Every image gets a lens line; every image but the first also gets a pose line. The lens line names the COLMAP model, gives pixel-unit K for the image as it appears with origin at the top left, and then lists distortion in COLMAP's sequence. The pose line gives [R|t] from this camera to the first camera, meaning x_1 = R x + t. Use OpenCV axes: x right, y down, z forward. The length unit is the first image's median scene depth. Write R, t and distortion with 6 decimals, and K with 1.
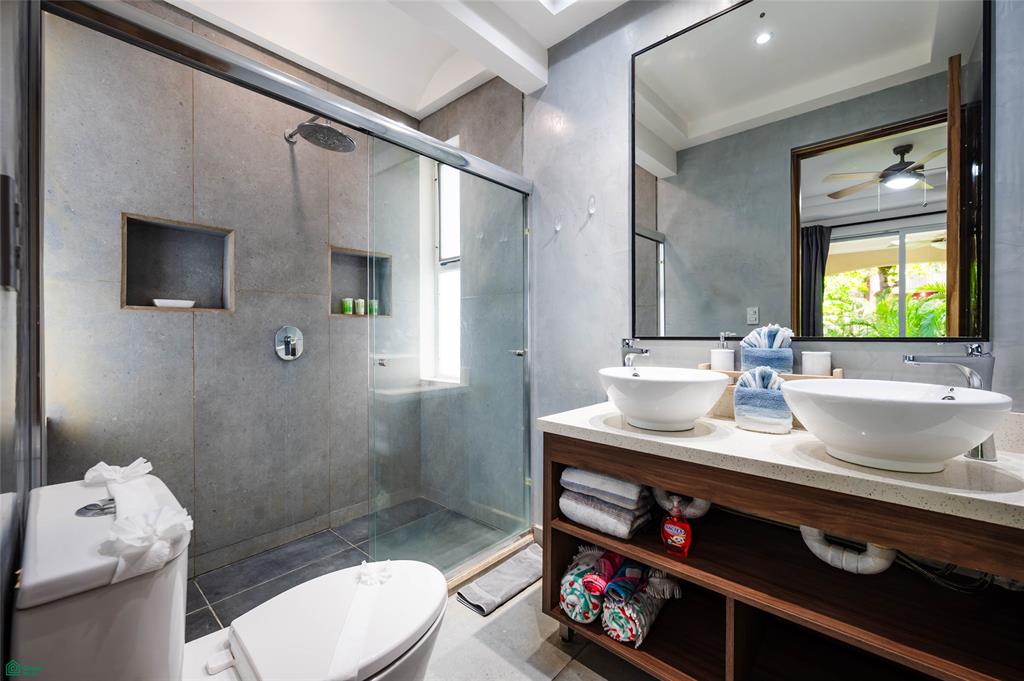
lens RADIAL K [[418.2, 0, 513.9], [0, 418.2, 342.0], [0, 0, 1]] dist [0.000994, 0.000275]
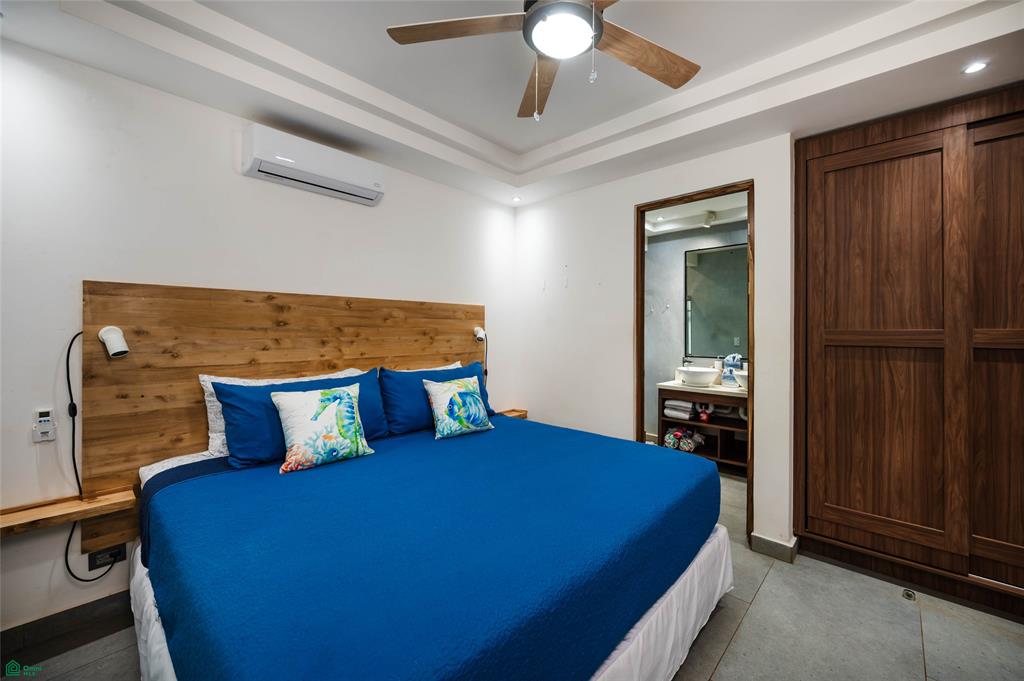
lens RADIAL K [[418.2, 0, 506.7], [0, 418.2, 334.4], [0, 0, 1]] dist [0.000994, 0.000275]
pose [[0.999534, 0.006480, -0.029817, -0.980874], [-0.006761, 0.999934, -0.009323, -0.146793], [0.029755, 0.009520, 0.999512, -2.157598]]
